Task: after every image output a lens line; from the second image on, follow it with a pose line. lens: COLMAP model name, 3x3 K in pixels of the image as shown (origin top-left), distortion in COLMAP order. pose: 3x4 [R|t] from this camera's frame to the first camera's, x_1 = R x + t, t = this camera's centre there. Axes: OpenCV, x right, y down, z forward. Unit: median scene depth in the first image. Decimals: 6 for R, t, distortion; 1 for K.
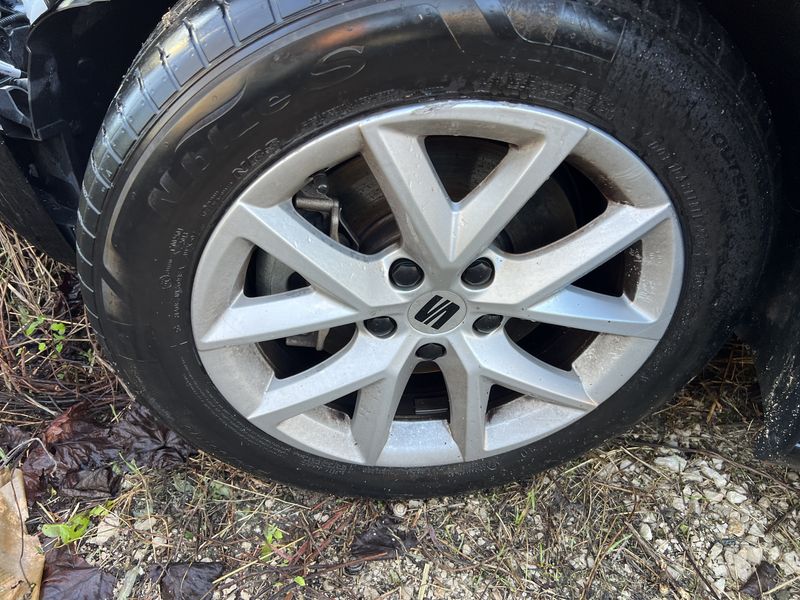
lens RADIAL K [[601.9, 0, 399.3], [0, 601.9, 304.9], [0, 0, 1]] dist [0.028690, -0.044090]
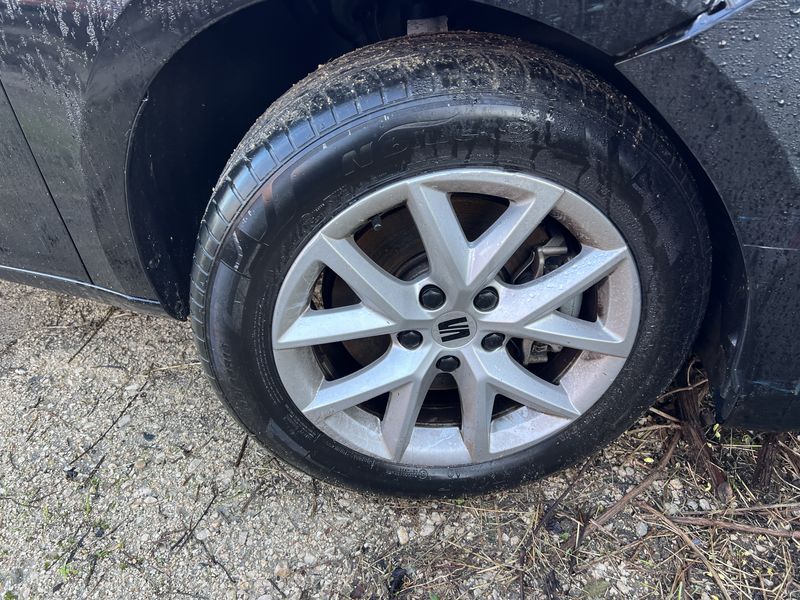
lens RADIAL K [[601.9, 0, 399.9], [0, 601.9, 299.8], [0, 0, 1]] dist [0.028690, -0.044090]
pose [[0.999683, 0.025110, -0.002074, -0.053758], [-0.025158, 0.990305, -0.136613, 0.132488], [-0.001377, 0.136622, 0.990622, -0.298160]]
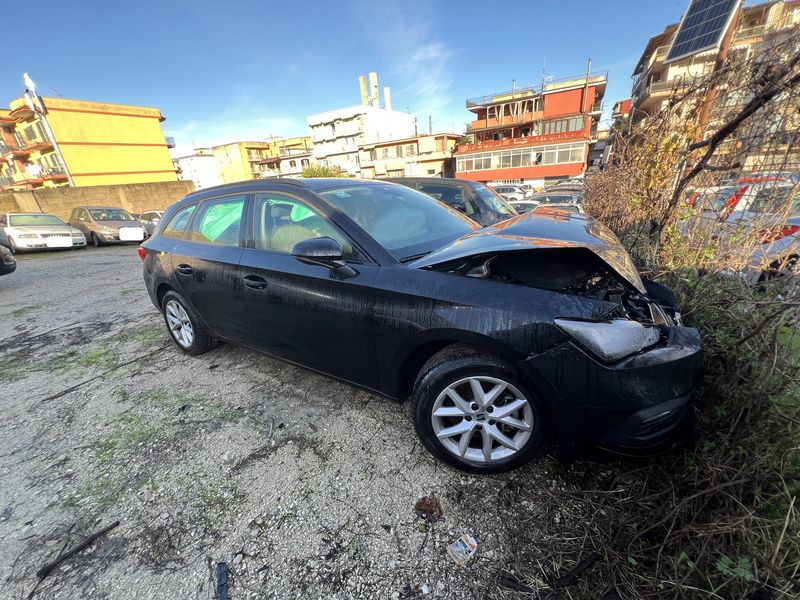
lens RADIAL K [[324.8, 0, 400.0], [0, 324.8, 298.0], [0, 0, 1]] dist [0.000232, 0.000079]
pose [[0.972035, 0.080072, -0.220764, -0.065326], [-0.167826, 0.894423, -0.414538, 0.344901], [0.164264, 0.439996, 0.882848, -1.789970]]
